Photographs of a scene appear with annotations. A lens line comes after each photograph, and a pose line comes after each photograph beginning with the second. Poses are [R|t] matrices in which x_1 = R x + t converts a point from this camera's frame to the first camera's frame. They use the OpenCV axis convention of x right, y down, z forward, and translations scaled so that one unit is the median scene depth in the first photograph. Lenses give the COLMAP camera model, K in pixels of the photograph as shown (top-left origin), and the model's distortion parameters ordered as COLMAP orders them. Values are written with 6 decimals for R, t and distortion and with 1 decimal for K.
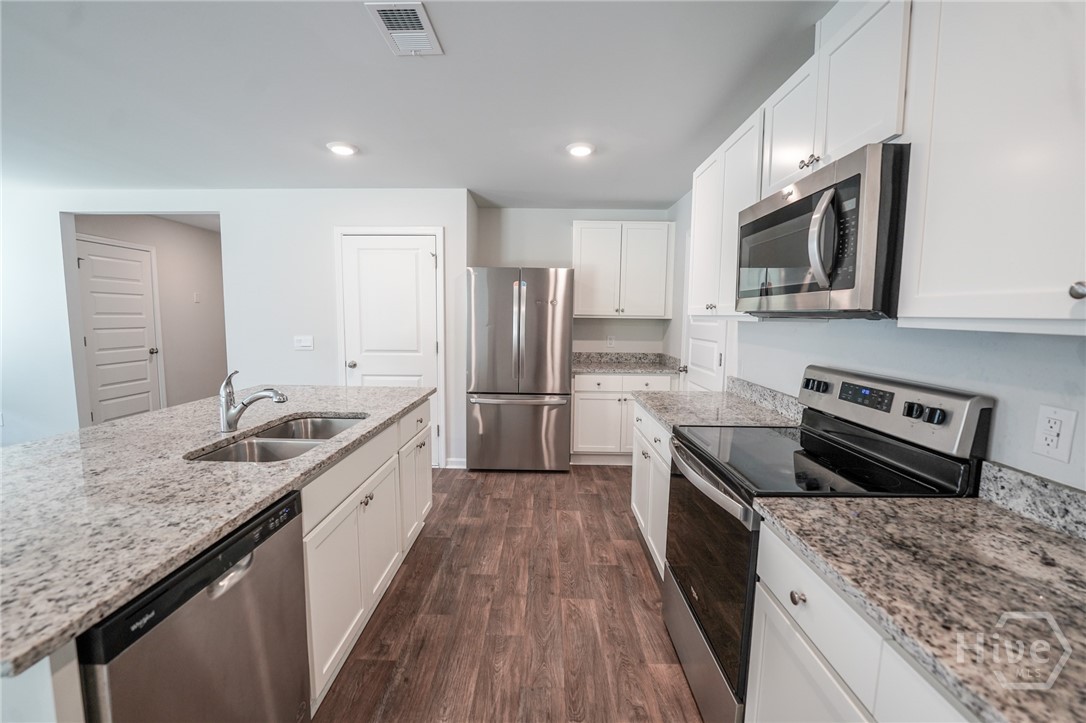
lens RADIAL K [[441.5, 0, 540.8], [0, 441.5, 360.1], [0, 0, 1]] dist [-0.020116, 0.000715]
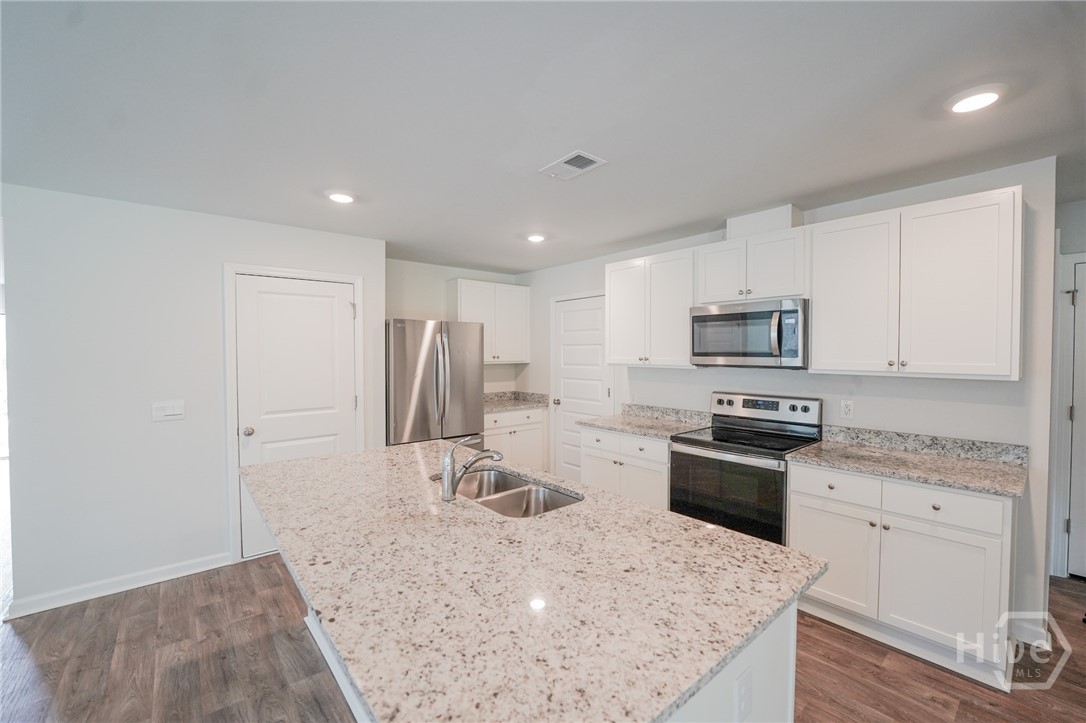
lens RADIAL K [[441.5, 0, 537.0], [0, 441.5, 360.4], [0, 0, 1]] dist [-0.020116, 0.000715]
pose [[0.761517, -0.026267, 0.647612, -1.413758], [0.076217, 0.995875, -0.049231, -0.105265], [-0.643648, 0.086849, 0.760378, 0.085473]]
